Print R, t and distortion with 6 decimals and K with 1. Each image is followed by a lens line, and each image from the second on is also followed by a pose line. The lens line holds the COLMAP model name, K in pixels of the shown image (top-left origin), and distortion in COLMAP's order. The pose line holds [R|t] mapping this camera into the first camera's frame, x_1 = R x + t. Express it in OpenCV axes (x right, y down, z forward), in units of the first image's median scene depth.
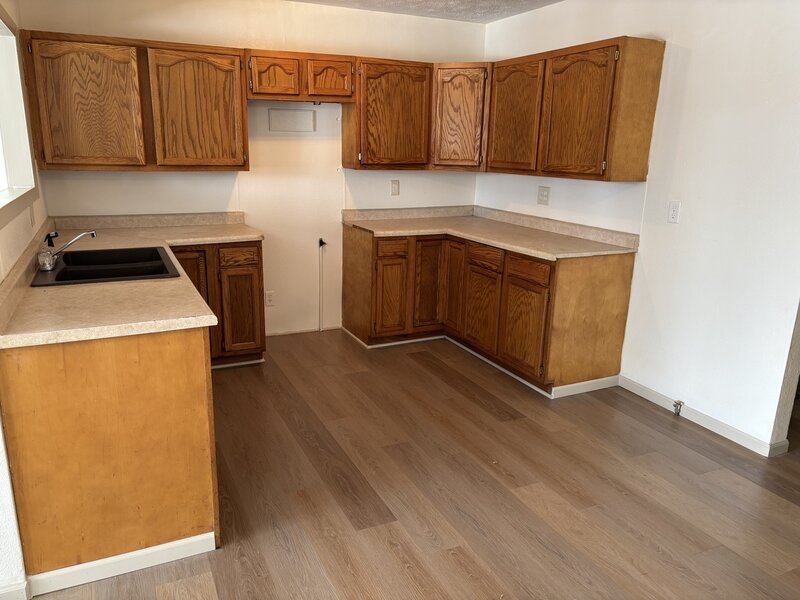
lens RADIAL K [[604.0, 0, 394.7], [0, 604.0, 305.6], [0, 0, 1]] dist [0.042072, -0.043080]
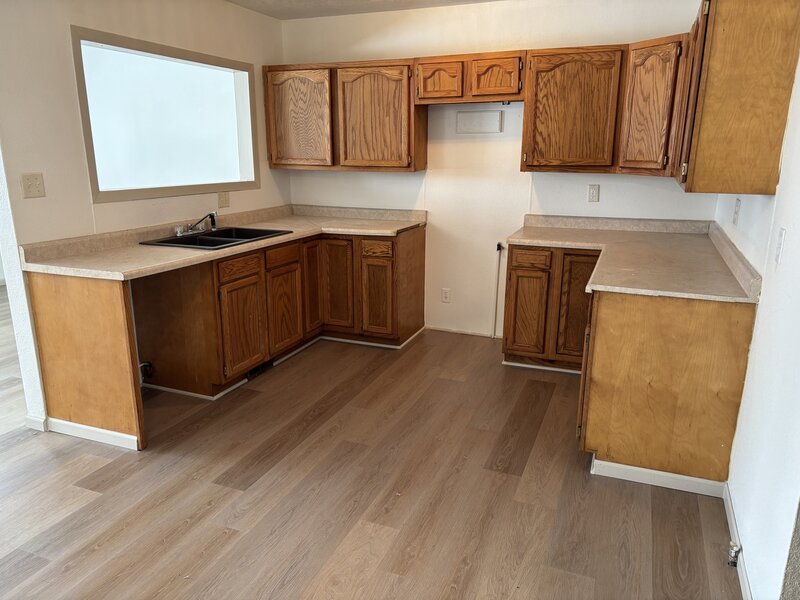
lens RADIAL K [[604.0, 0, 392.6], [0, 604.0, 305.1], [0, 0, 1]] dist [0.042072, -0.043080]
pose [[0.678560, 0.171690, -0.714198, 0.590224], [-0.177163, 0.981850, 0.067710, -0.060708], [0.712860, 0.080584, 0.696661, 0.267049]]
